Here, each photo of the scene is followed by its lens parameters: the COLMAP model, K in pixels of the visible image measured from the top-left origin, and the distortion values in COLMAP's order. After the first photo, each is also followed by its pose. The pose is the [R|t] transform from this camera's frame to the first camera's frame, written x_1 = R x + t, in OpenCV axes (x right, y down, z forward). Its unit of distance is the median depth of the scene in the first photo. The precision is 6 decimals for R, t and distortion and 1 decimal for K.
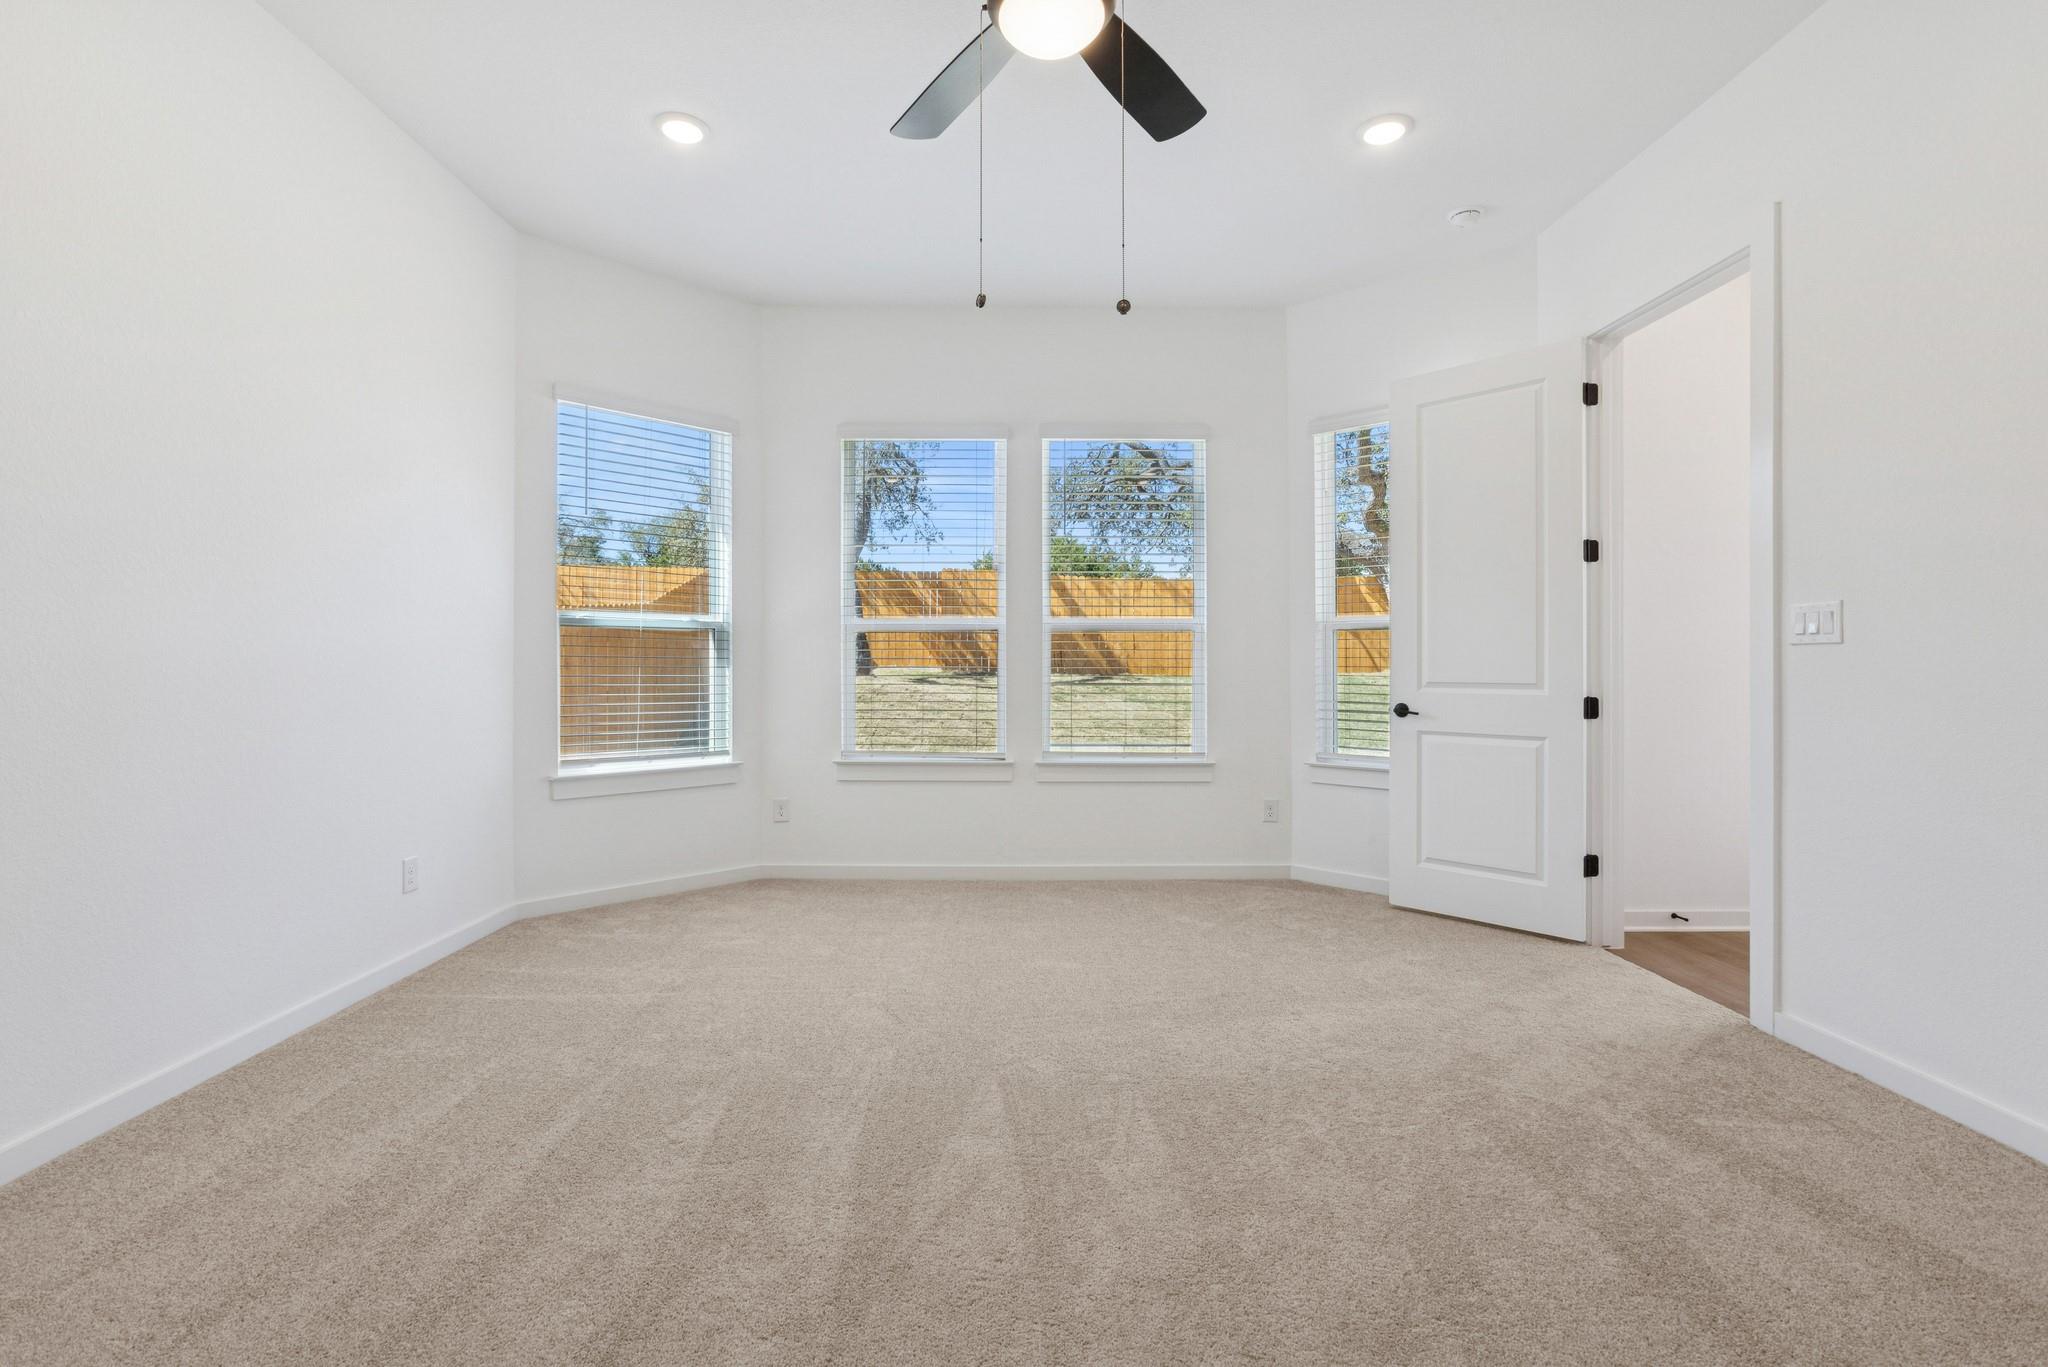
lens RADIAL K [[928.9, 0, 1019.9], [0, 928.9, 673.0], [0, 0, 1]] dist [-0.012924, 0.009122]
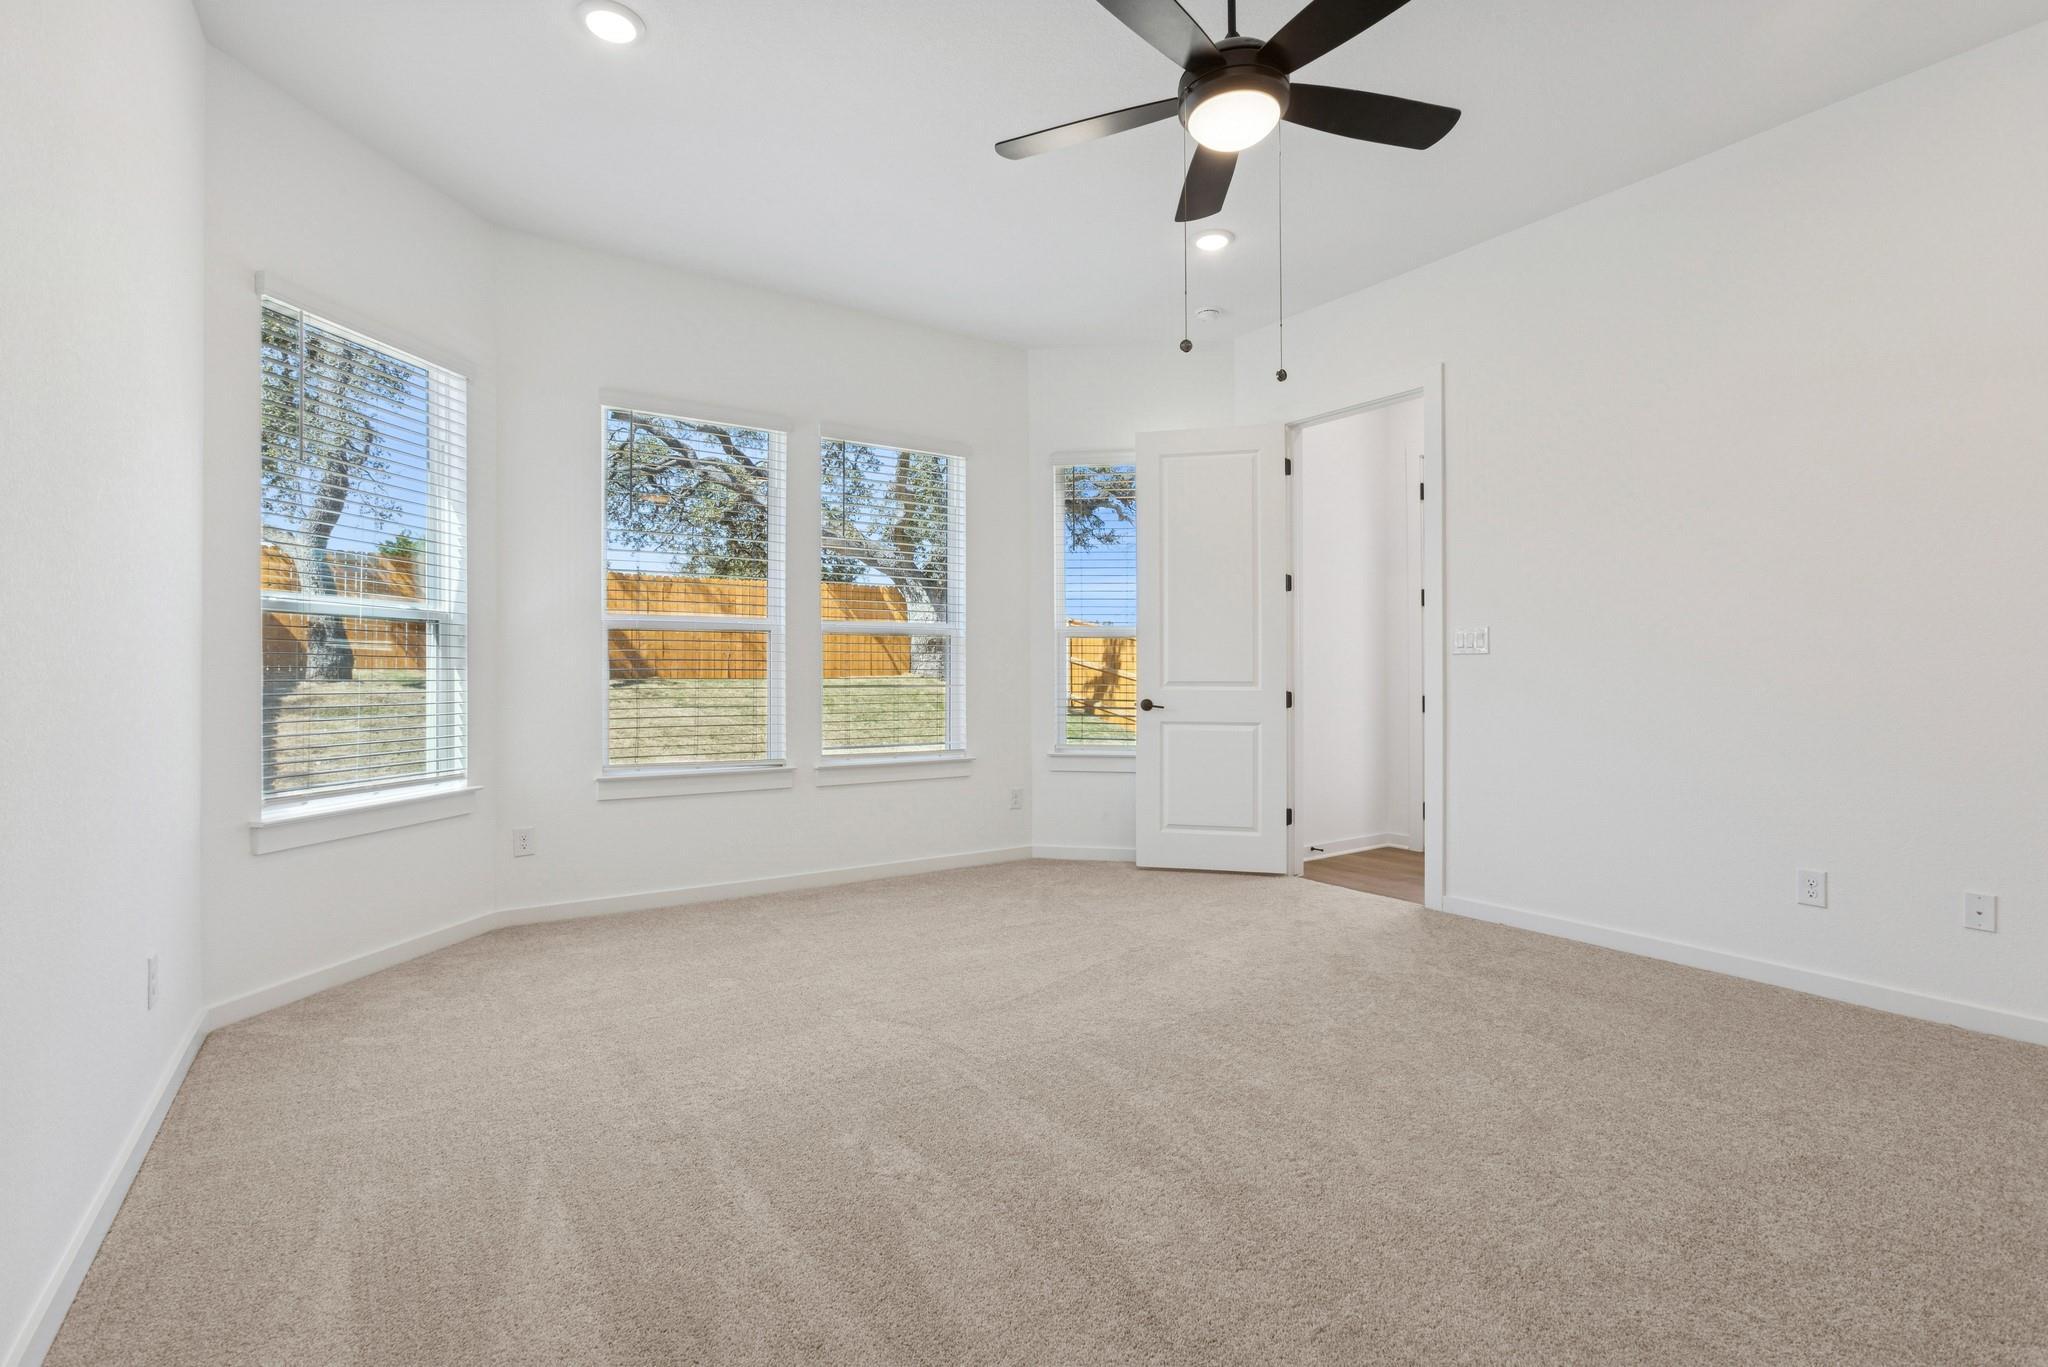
lens RADIAL K [[928.9, 0, 1024.2], [0, 928.9, 675.4], [0, 0, 1]] dist [-0.012924, 0.009122]
pose [[0.832404, -0.003128, 0.554161, -0.379469], [0.003980, 0.999992, -0.000334, 0.001316], [-0.554155, 0.002483, 0.832410, 0.073289]]
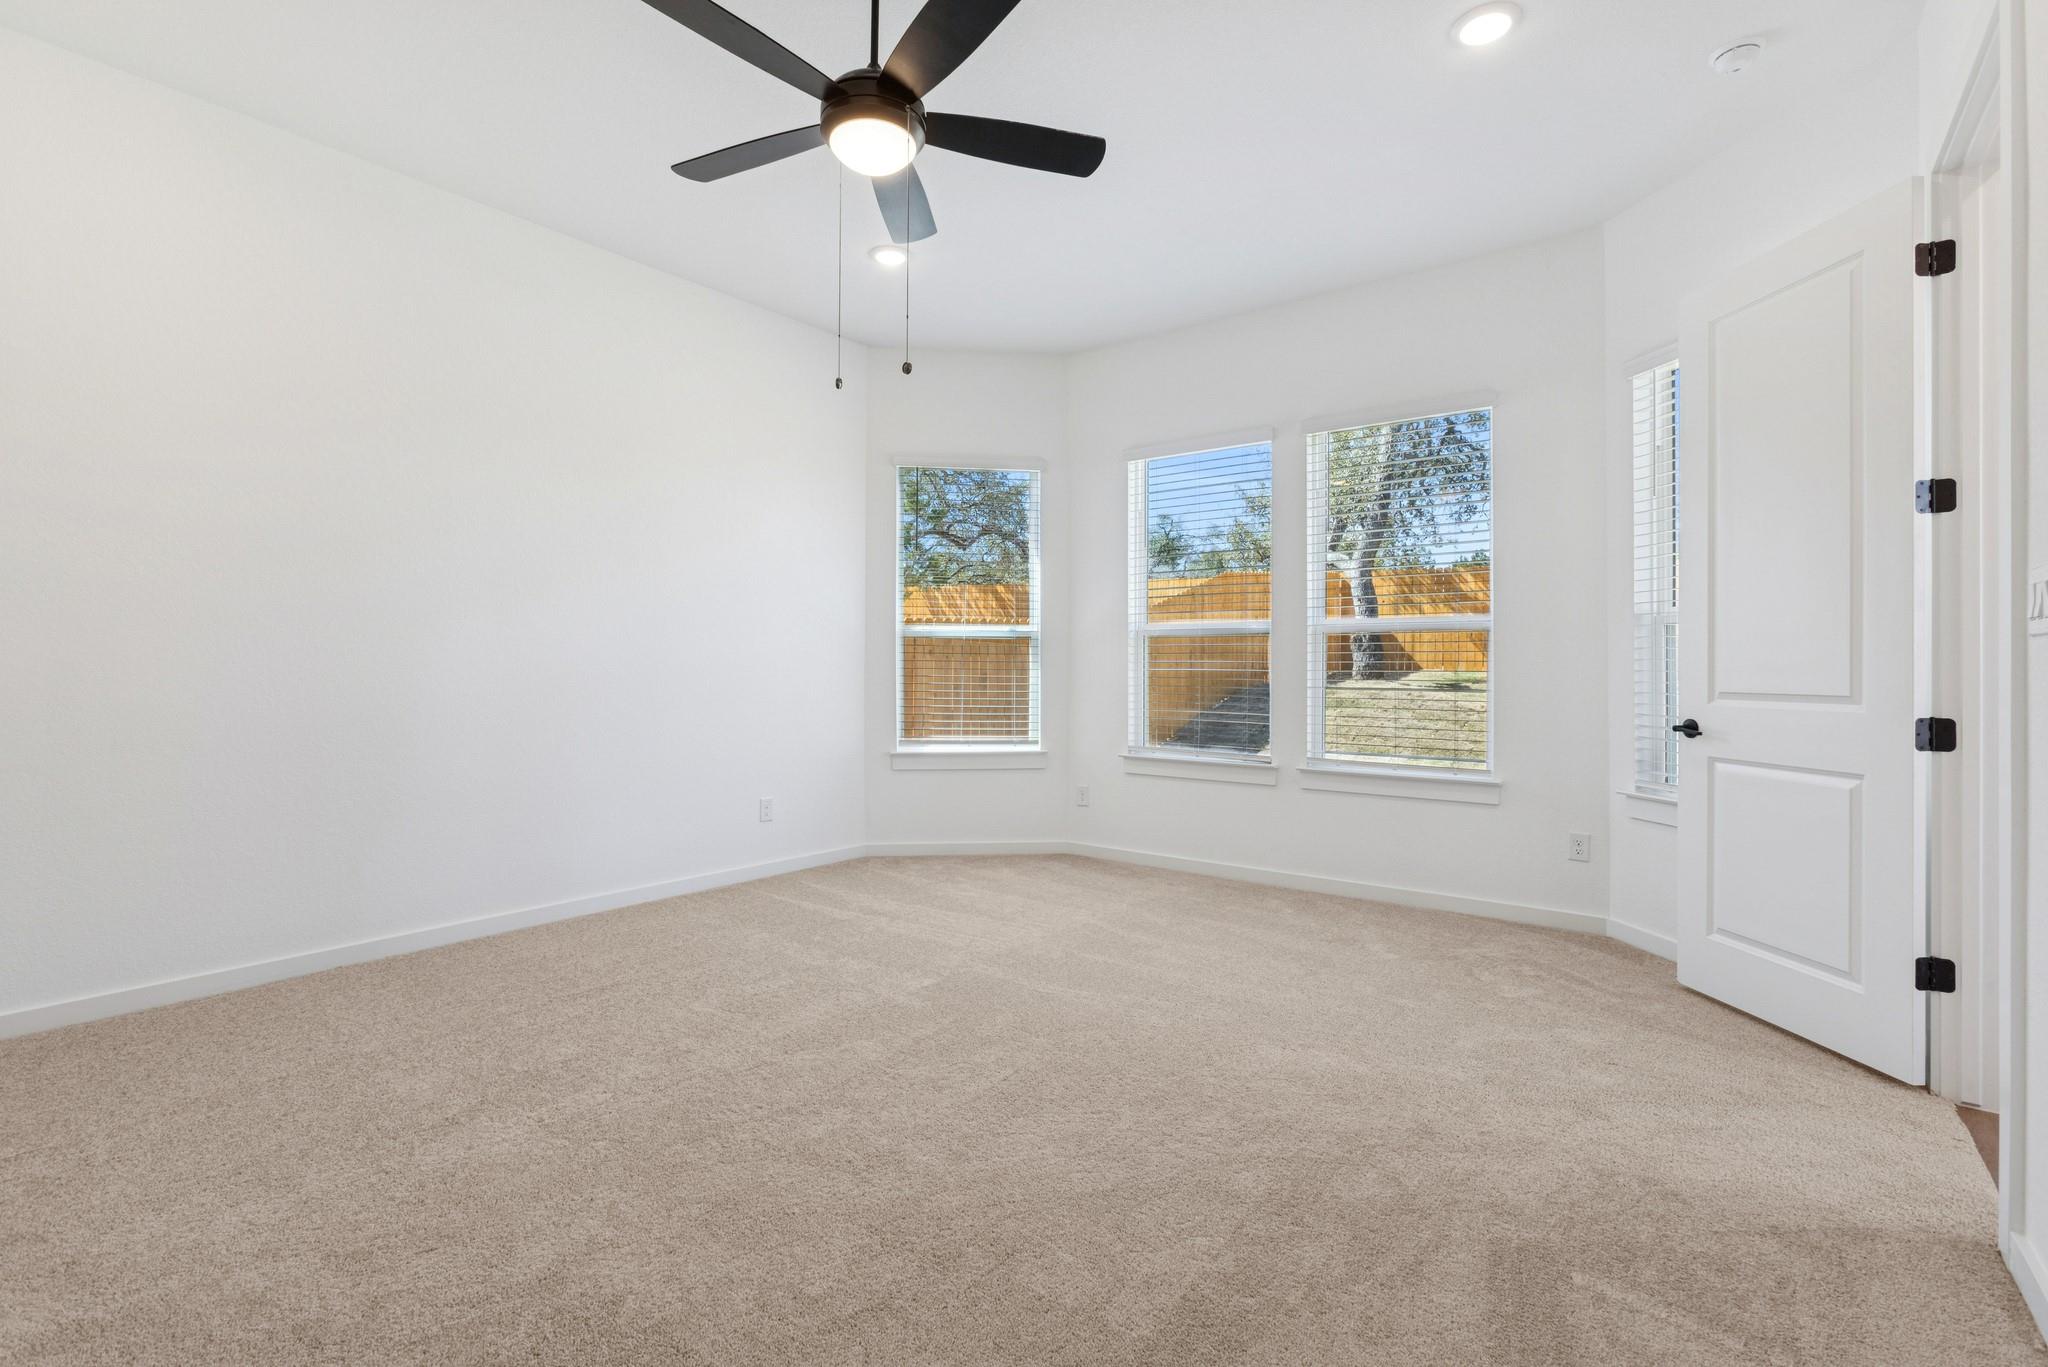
lens RADIAL K [[928.9, 0, 1027.7], [0, 928.9, 674.7], [0, 0, 1]] dist [-0.012924, 0.009122]
pose [[0.788144, 0.006117, -0.615461, 0.430132], [-0.007802, 0.999970, -0.000052, 0.000466], [0.615442, 0.004843, 0.788168, 0.068445]]
